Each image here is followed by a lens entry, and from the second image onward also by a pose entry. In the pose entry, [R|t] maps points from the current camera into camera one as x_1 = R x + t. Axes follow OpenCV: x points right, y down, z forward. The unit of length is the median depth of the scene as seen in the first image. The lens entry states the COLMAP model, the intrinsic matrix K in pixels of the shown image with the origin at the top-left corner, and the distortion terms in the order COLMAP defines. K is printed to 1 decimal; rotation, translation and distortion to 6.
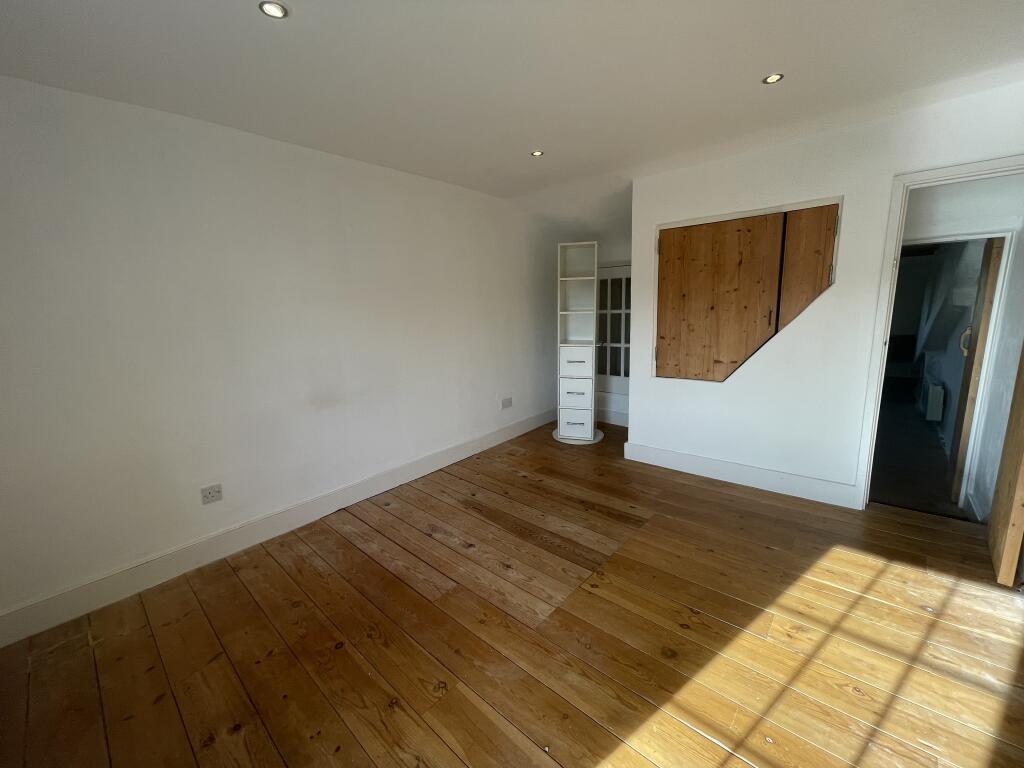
lens RADIAL K [[411.4, 0, 508.9], [0, 411.4, 379.6], [0, 0, 1]] dist [0.000681, -0.002811]
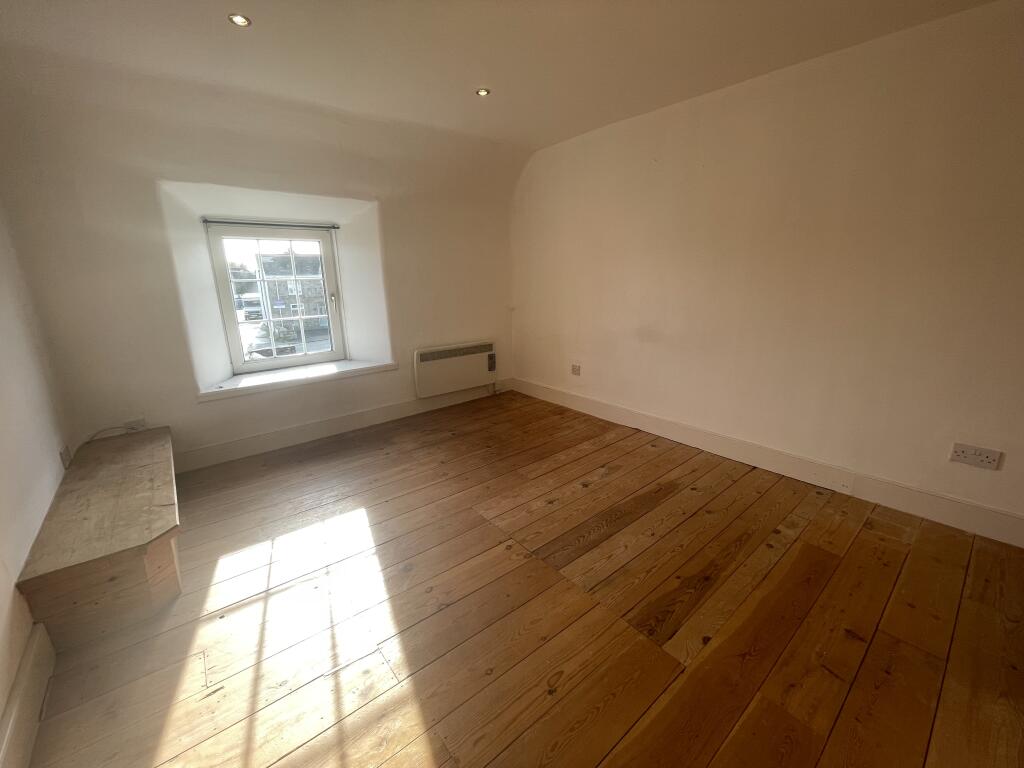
lens RADIAL K [[411.4, 0, 508.9], [0, 411.4, 379.6], [0, 0, 1]] dist [0.000681, -0.002811]
pose [[-0.141849, 0.288281, -0.946981, 0.841686], [-0.168633, 0.935633, 0.310086, -0.141579], [0.975419, 0.203678, -0.084105, 0.830747]]
